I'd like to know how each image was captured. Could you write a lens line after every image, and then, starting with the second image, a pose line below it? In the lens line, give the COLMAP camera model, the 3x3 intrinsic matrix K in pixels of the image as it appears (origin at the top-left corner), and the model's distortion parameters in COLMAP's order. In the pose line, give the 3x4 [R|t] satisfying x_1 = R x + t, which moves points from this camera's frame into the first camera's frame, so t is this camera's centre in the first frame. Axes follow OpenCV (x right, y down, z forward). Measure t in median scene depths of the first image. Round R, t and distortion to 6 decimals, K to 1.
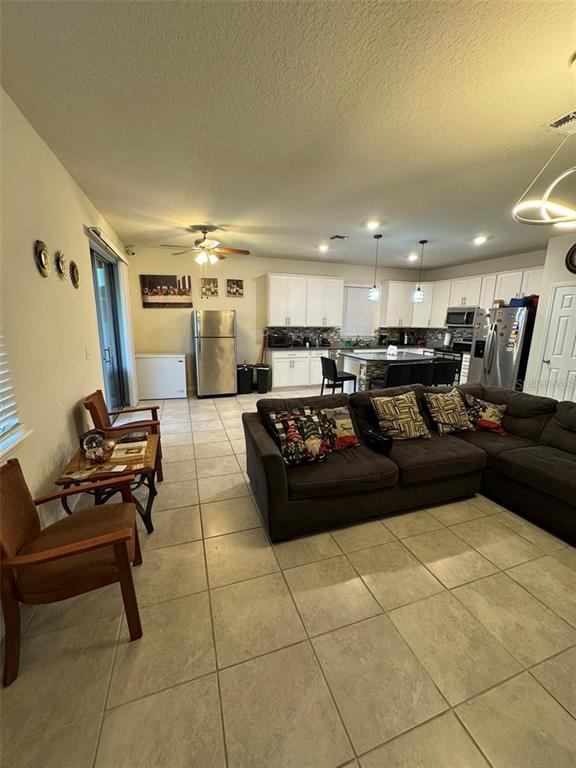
lens RADIAL K [[308.5, 0, 290.9], [0, 308.5, 384.2], [0, 0, 1]] dist [-0.001946, 0.000367]
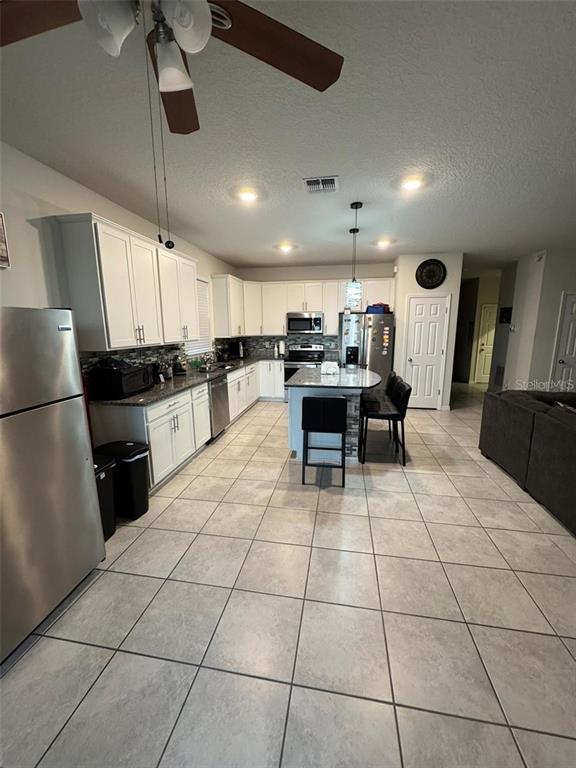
lens RADIAL K [[308.5, 0, 291.2], [0, 308.5, 383.2], [0, 0, 1]] dist [-0.001946, 0.000367]
pose [[0.484671, -0.176365, 0.856732, -0.290425], [0.192131, 0.977007, 0.092432, -0.128268], [-0.853334, 0.119806, 0.507412, 0.559540]]
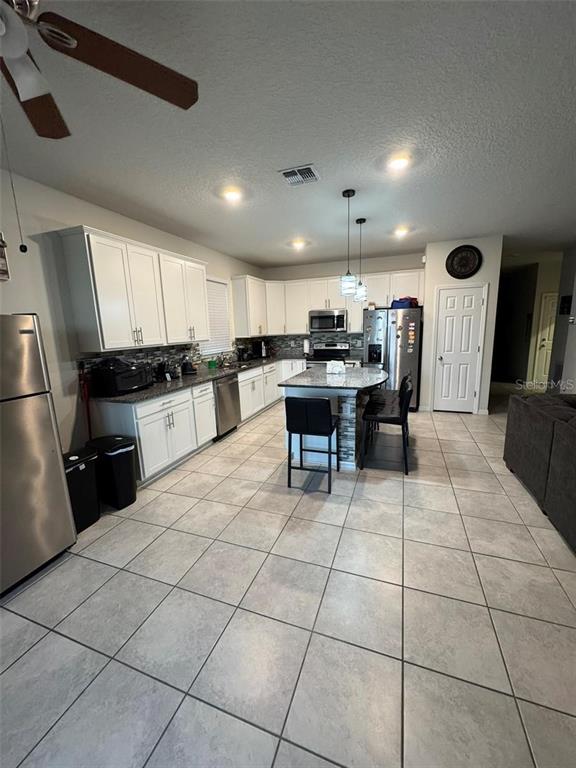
lens RADIAL K [[308.5, 0, 290.6], [0, 308.5, 383.4], [0, 0, 1]] dist [-0.001946, 0.000367]
pose [[0.634146, -0.174452, 0.753276, -0.224983], [0.198094, 0.978356, 0.059812, -0.108870], [-0.747407, 0.111290, 0.654979, 0.487486]]
